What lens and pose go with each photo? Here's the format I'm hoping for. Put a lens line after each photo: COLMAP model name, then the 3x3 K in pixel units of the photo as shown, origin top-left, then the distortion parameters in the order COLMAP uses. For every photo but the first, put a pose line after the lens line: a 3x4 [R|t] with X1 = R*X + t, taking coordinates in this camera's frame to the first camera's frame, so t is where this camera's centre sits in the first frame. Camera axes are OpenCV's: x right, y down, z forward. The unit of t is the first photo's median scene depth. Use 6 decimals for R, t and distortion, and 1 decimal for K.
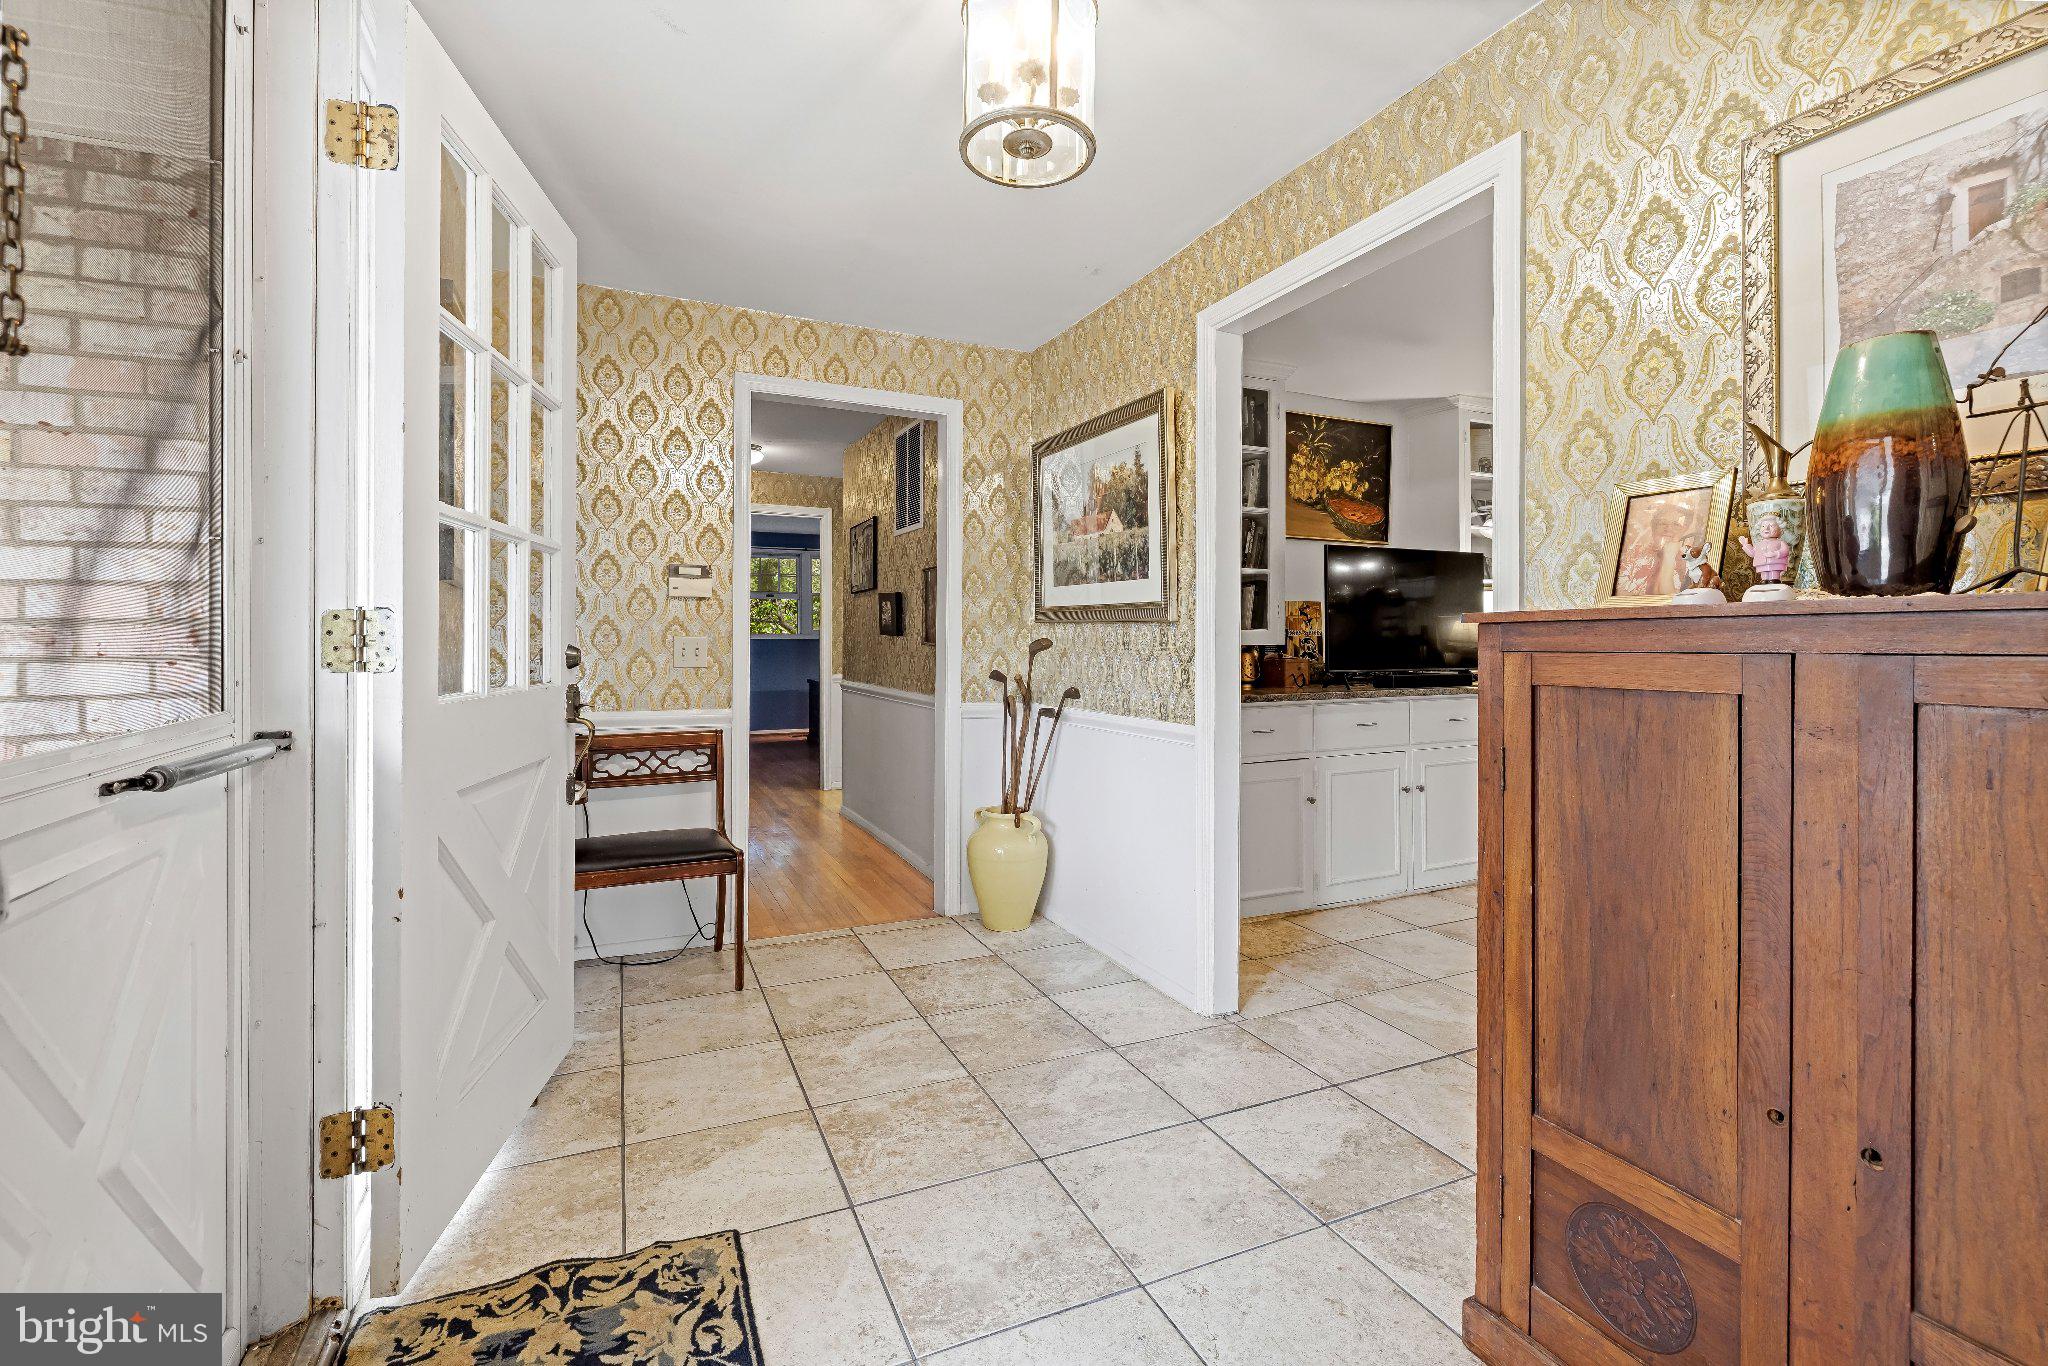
lens RADIAL K [[896.9, 0, 1018.0], [0, 896.9, 628.0], [0, 0, 1]] dist [-0.002053, -0.000084]
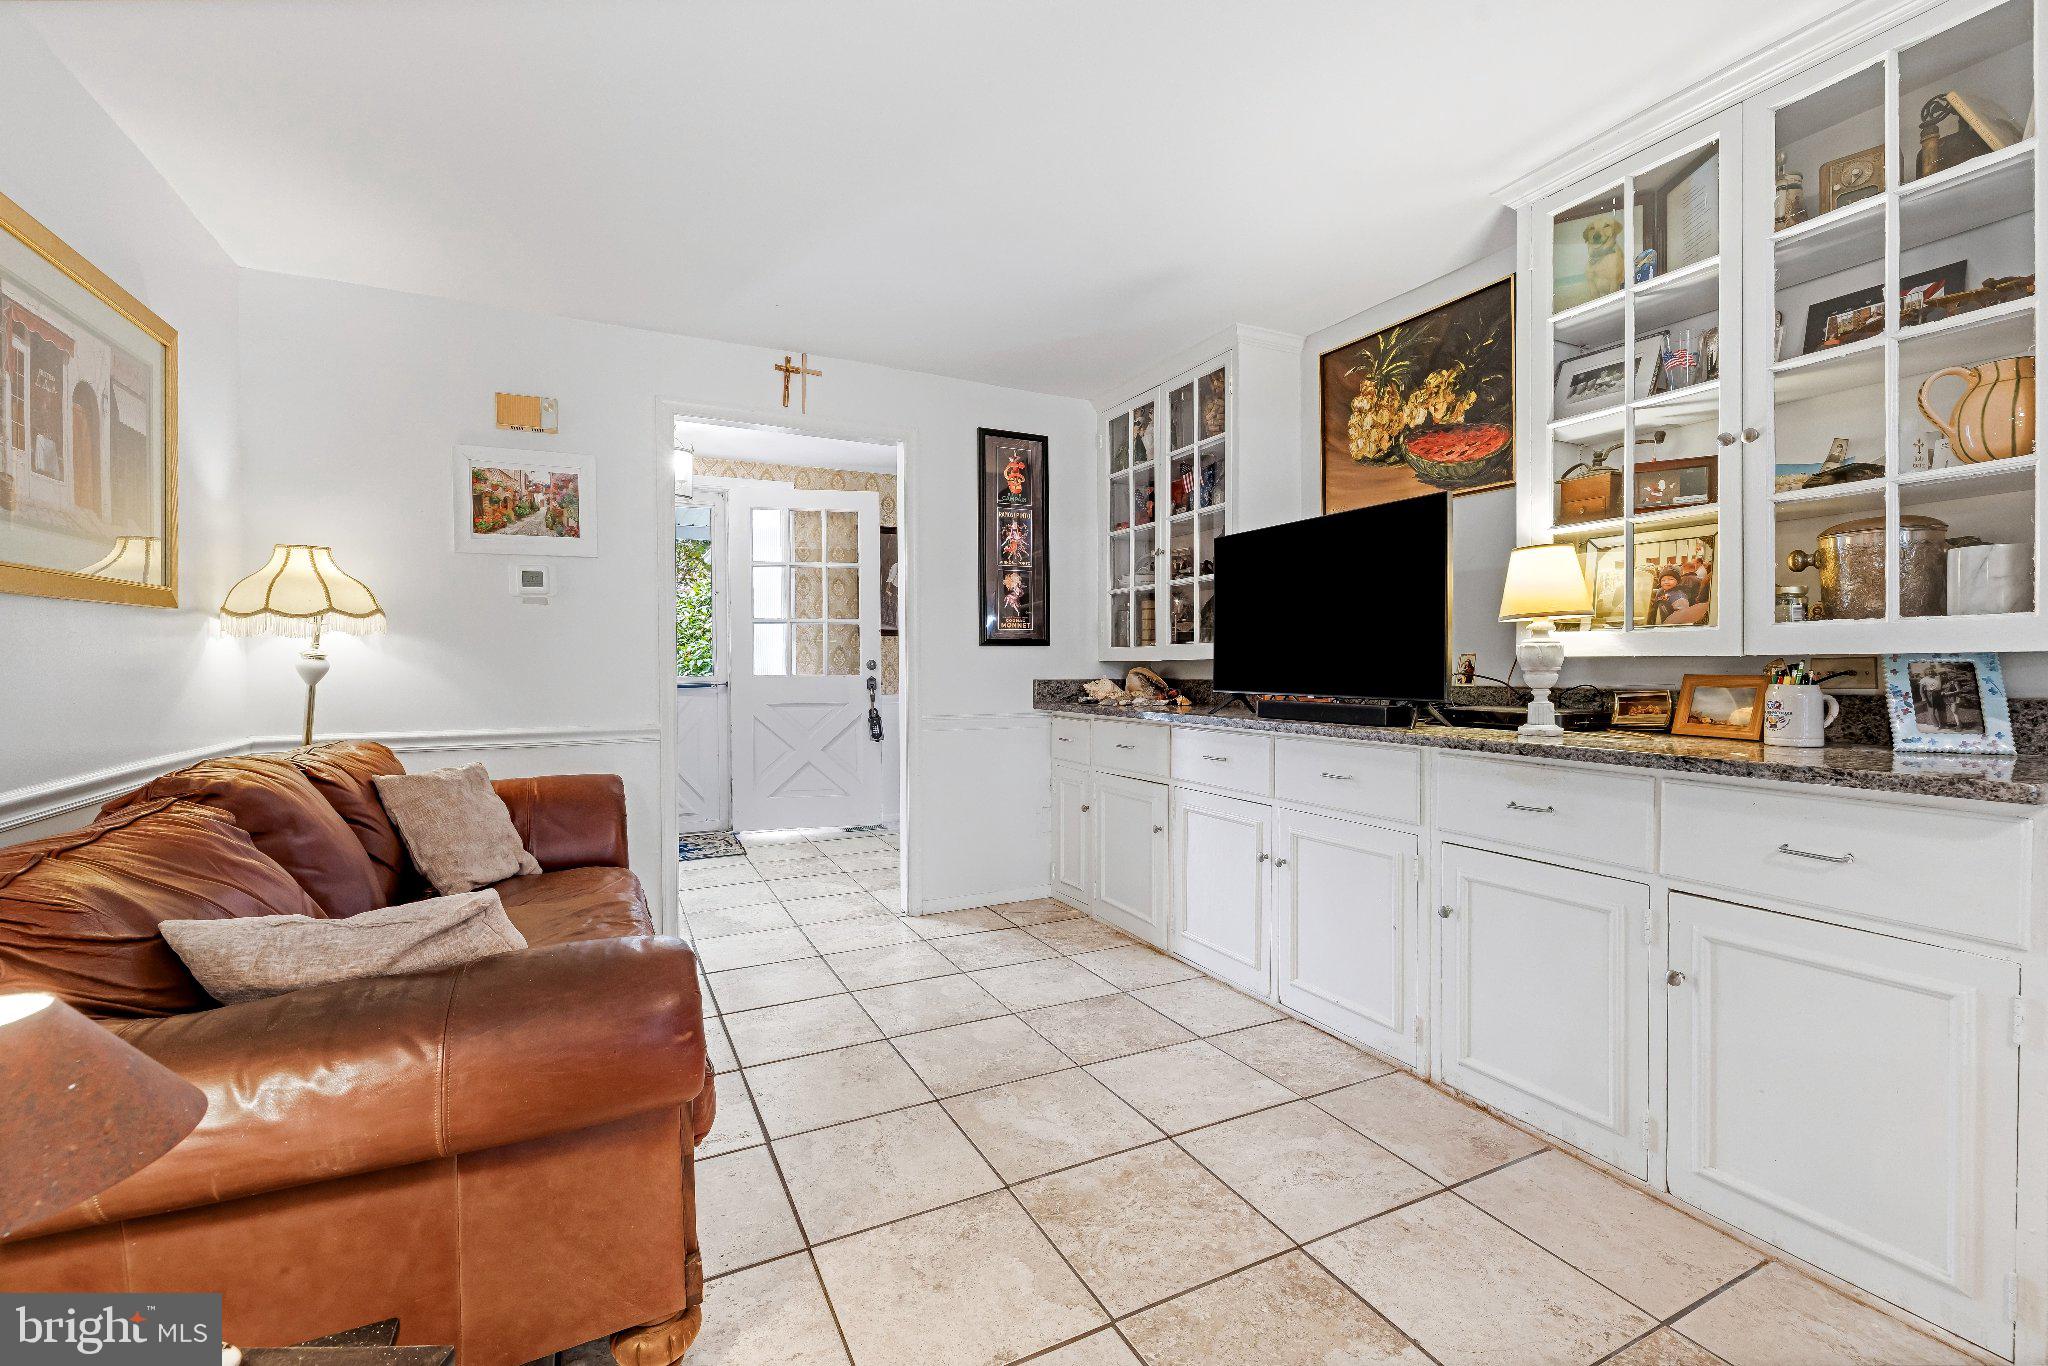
lens RADIAL K [[896.9, 0, 1026.0], [0, 896.9, 673.9], [0, 0, 1]] dist [-0.002053, -0.000084]
pose [[0.033557, 0.014089, -0.999338, 1.020394], [0.022969, 0.999626, 0.014864, 0.013165], [0.999173, -0.023453, 0.033220, 0.694144]]
